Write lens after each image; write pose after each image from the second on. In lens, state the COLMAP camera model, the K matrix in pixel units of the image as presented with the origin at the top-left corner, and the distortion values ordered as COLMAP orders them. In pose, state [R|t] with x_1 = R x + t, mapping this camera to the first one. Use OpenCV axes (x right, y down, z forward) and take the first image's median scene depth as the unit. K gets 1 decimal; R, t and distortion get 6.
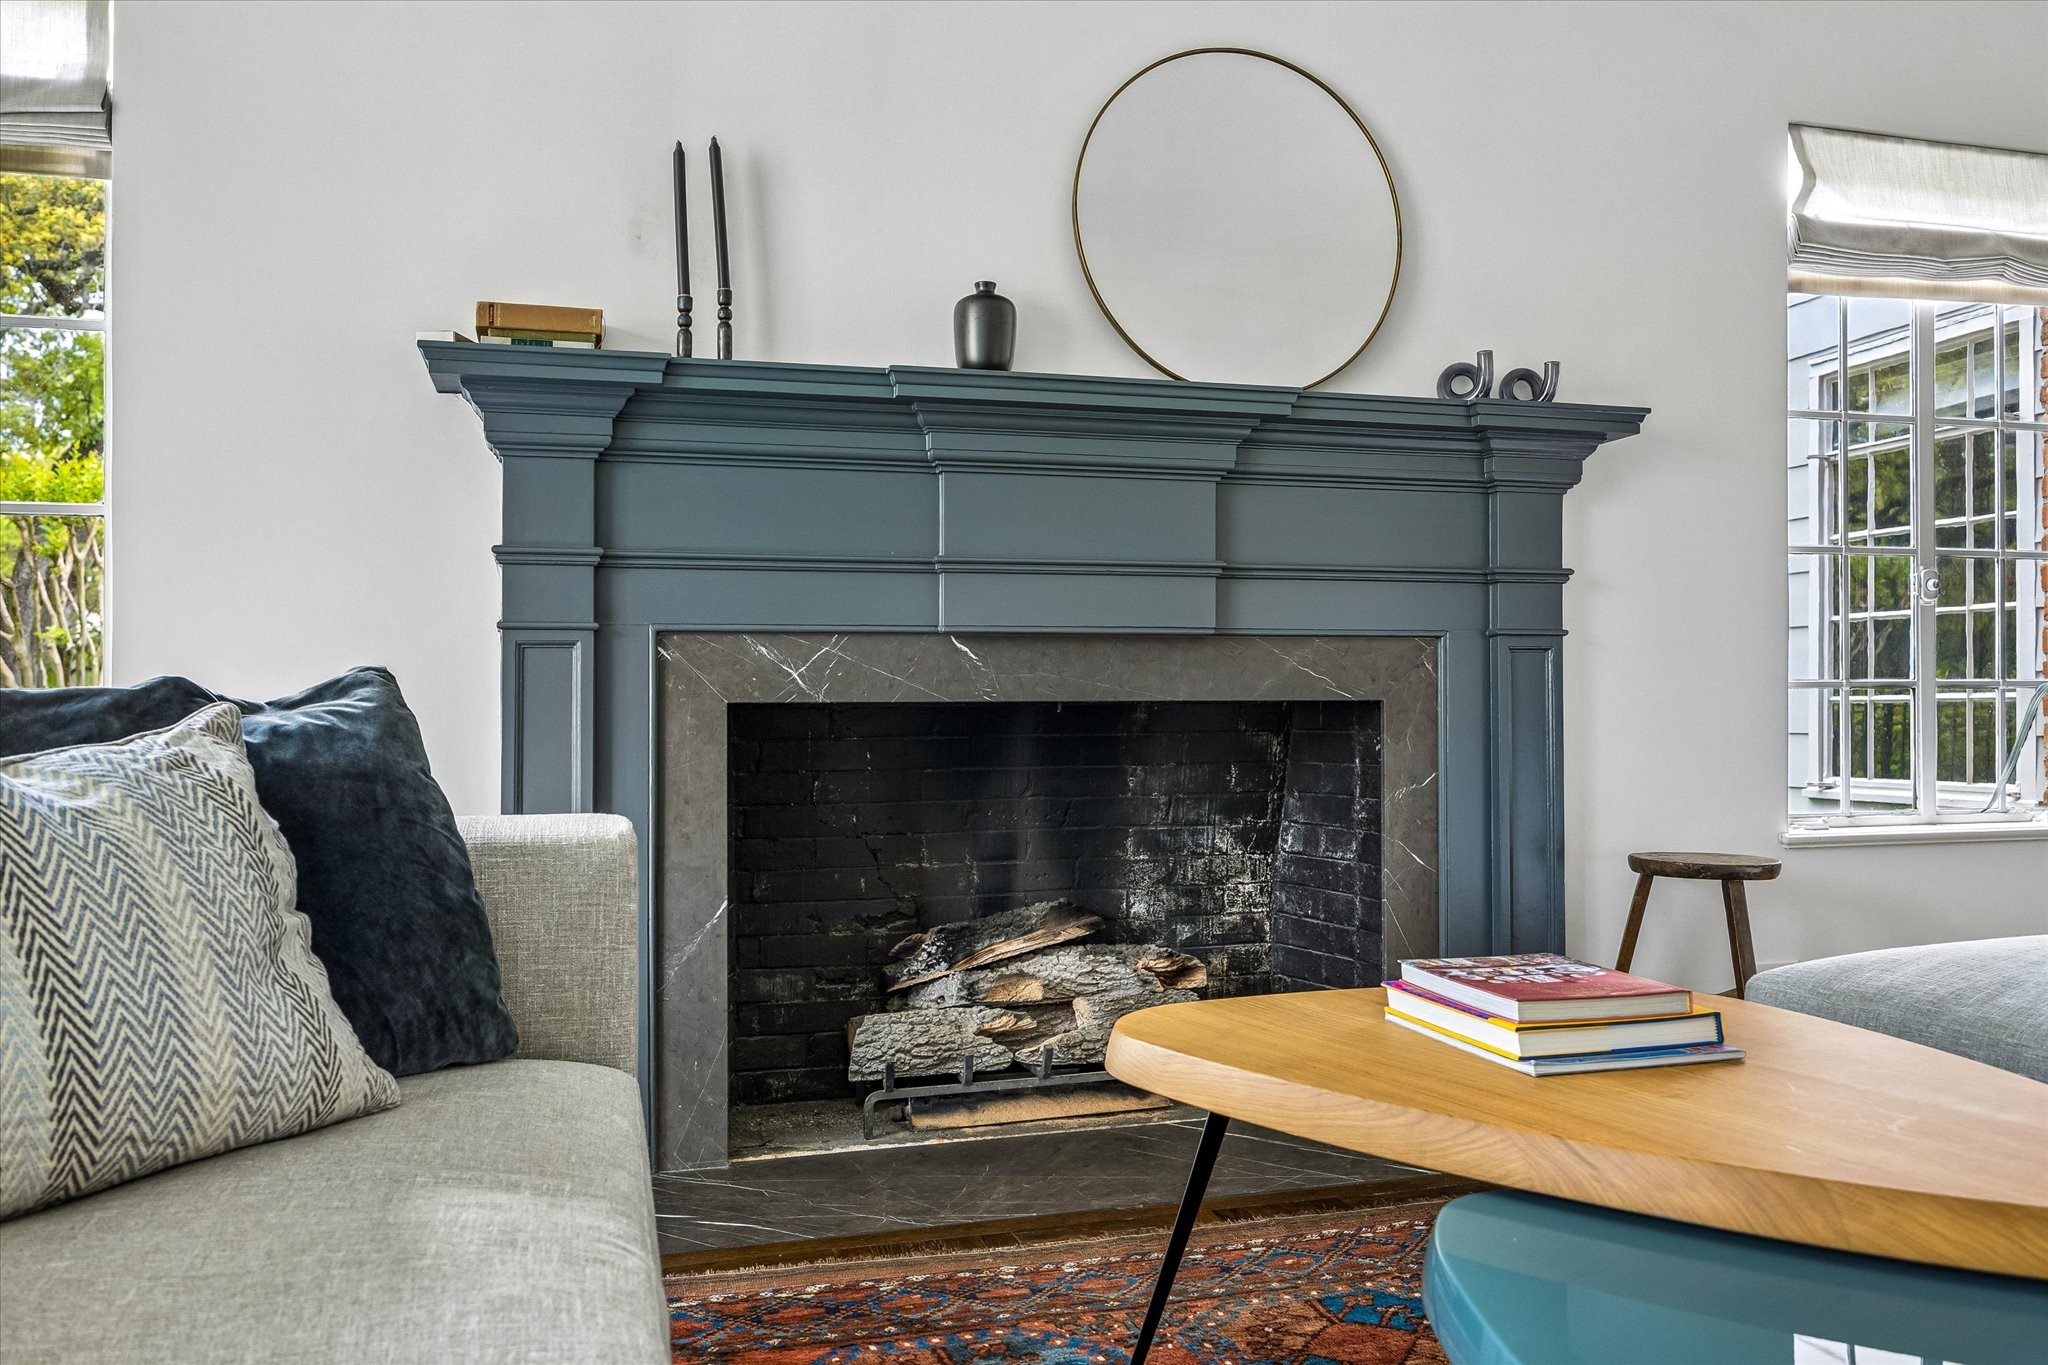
lens RADIAL K [[1617.4, 0, 1033.6], [0, 1617.4, 693.8], [0, 0, 1]] dist [-0.014990, 0.012597]
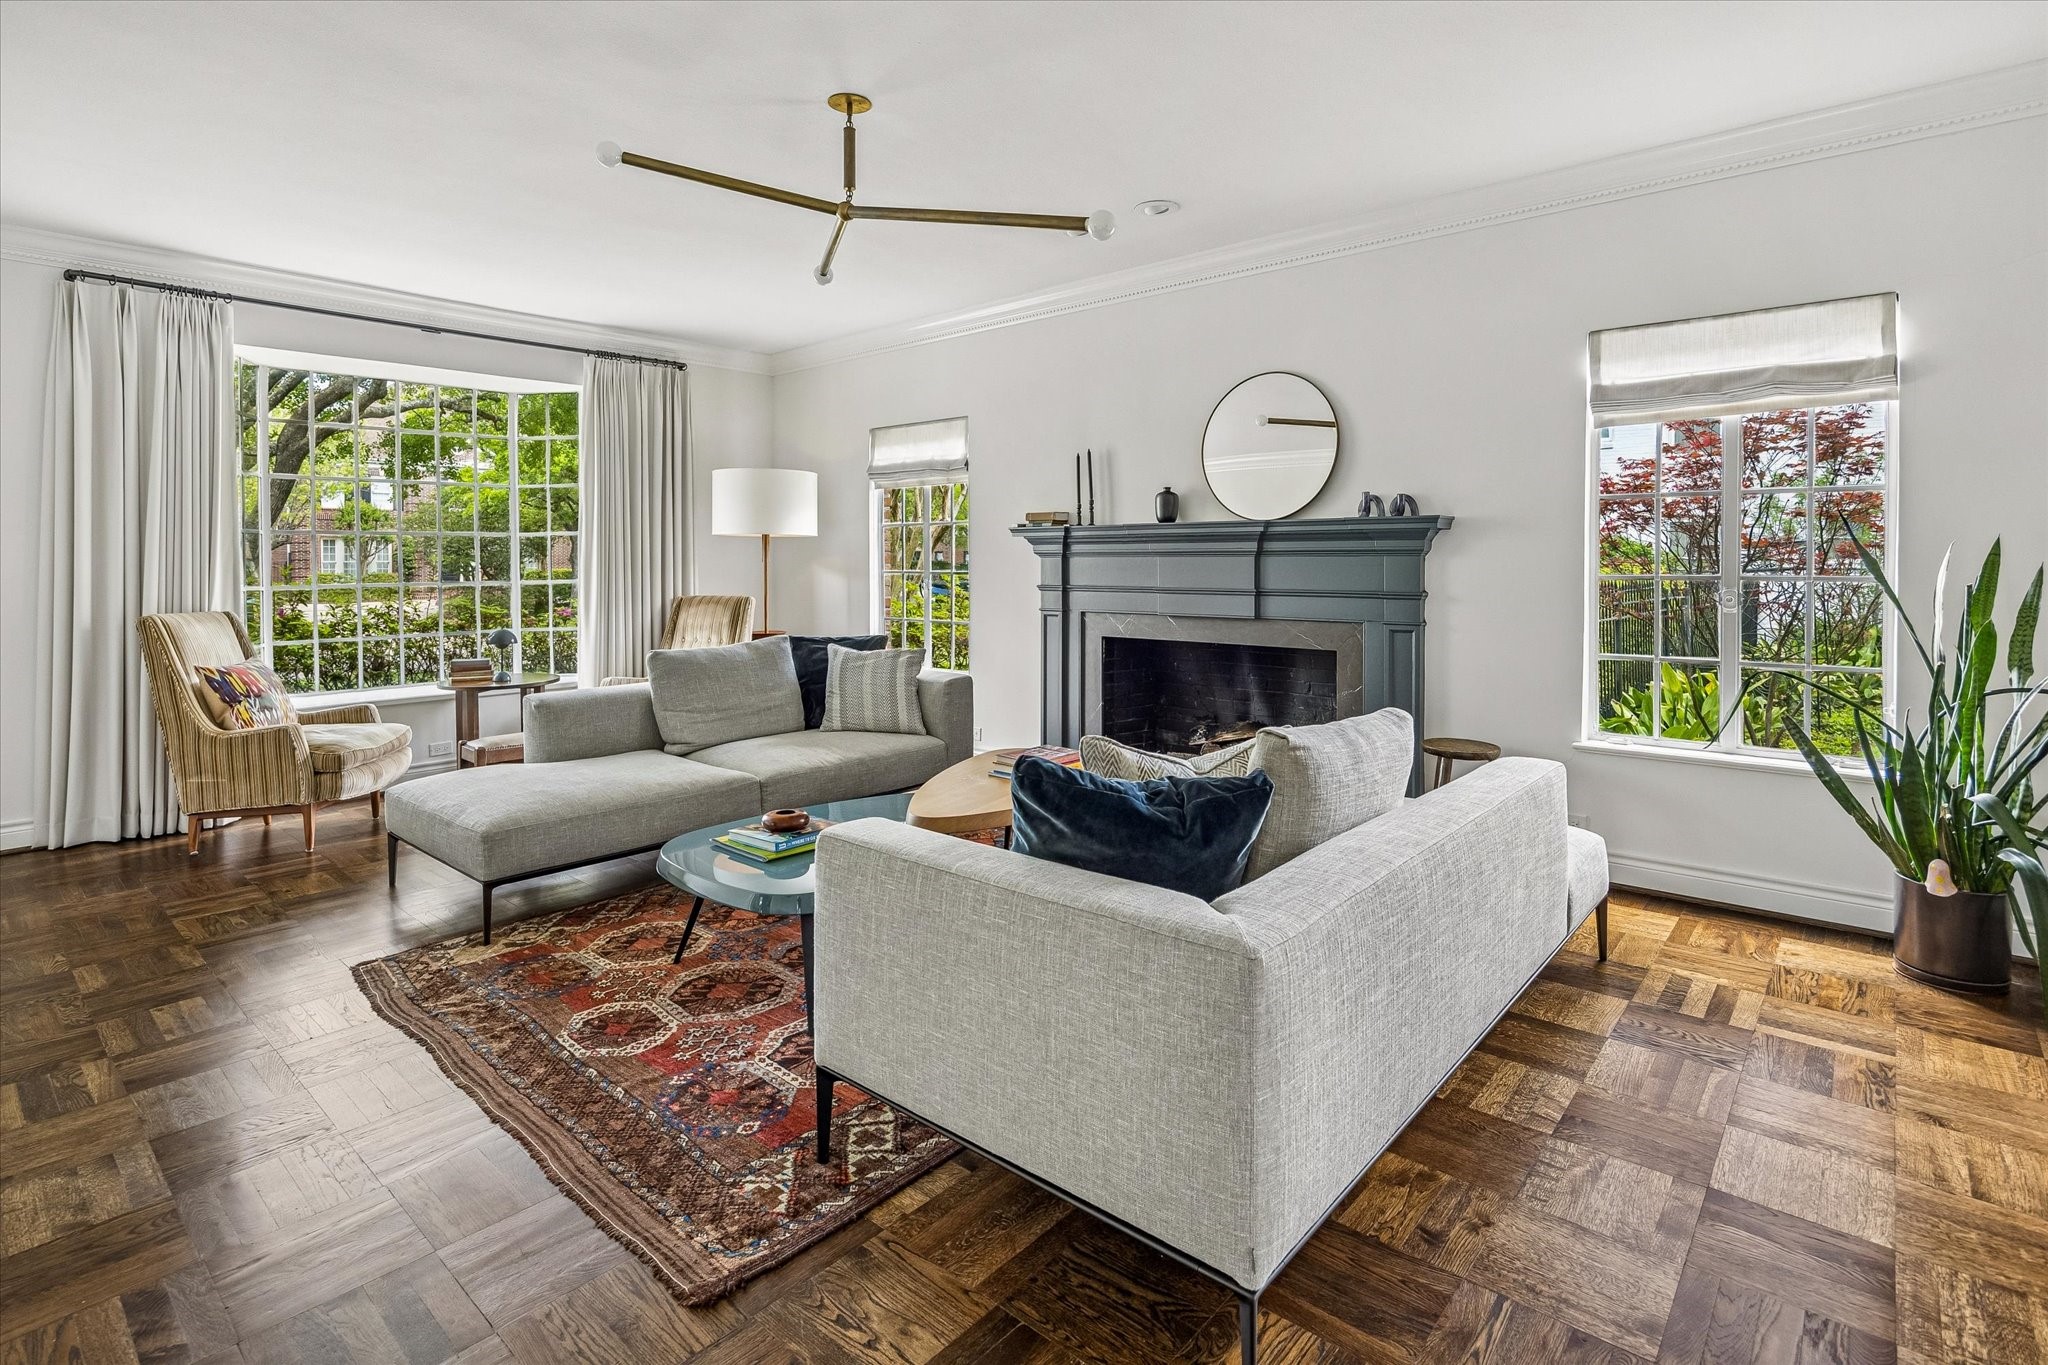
lens RADIAL K [[984.7, 0, 1042.8], [0, 984.7, 565.0], [0, 0, 1]] dist [-0.012890, -0.001377]
pose [[0.557955, 0.010380, -0.829806, 1.181542], [0.007930, 0.999809, 0.017838, -0.149484], [0.829833, -0.016533, 0.557766, -0.088942]]
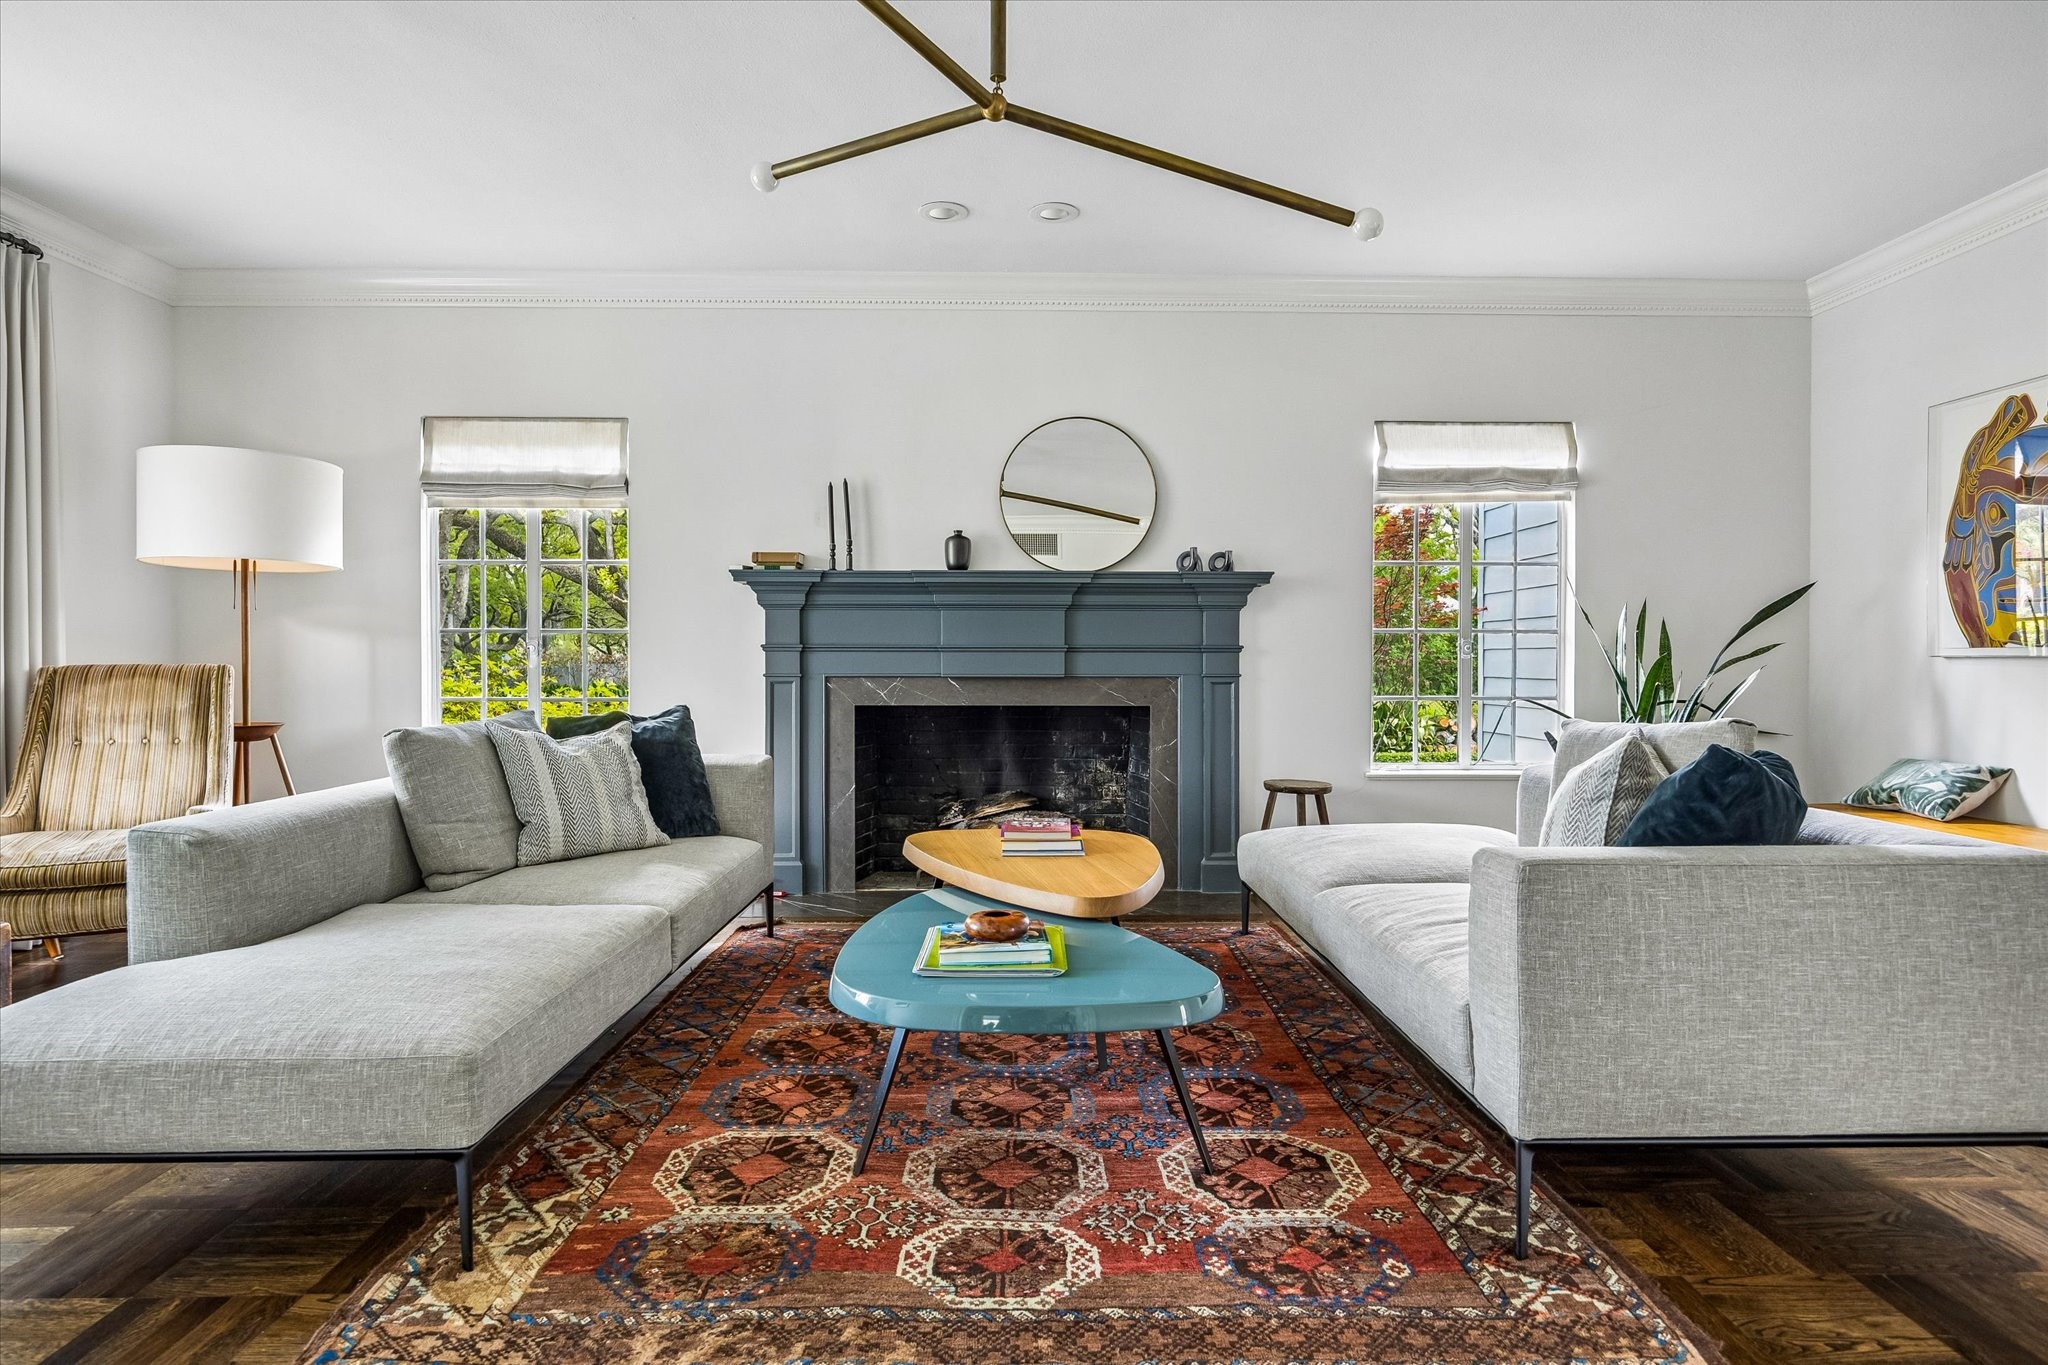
lens RADIAL K [[1076.3, 0, 1025.2], [0, 1076.3, 669.7], [0, 0, 1]] dist [0.001296, -0.000409]
pose [[0.966560, 0.011447, -0.256184, 0.457153], [-0.005814, 0.999725, 0.022734, -0.083014], [0.256374, -0.020484, 0.966361, -0.492773]]
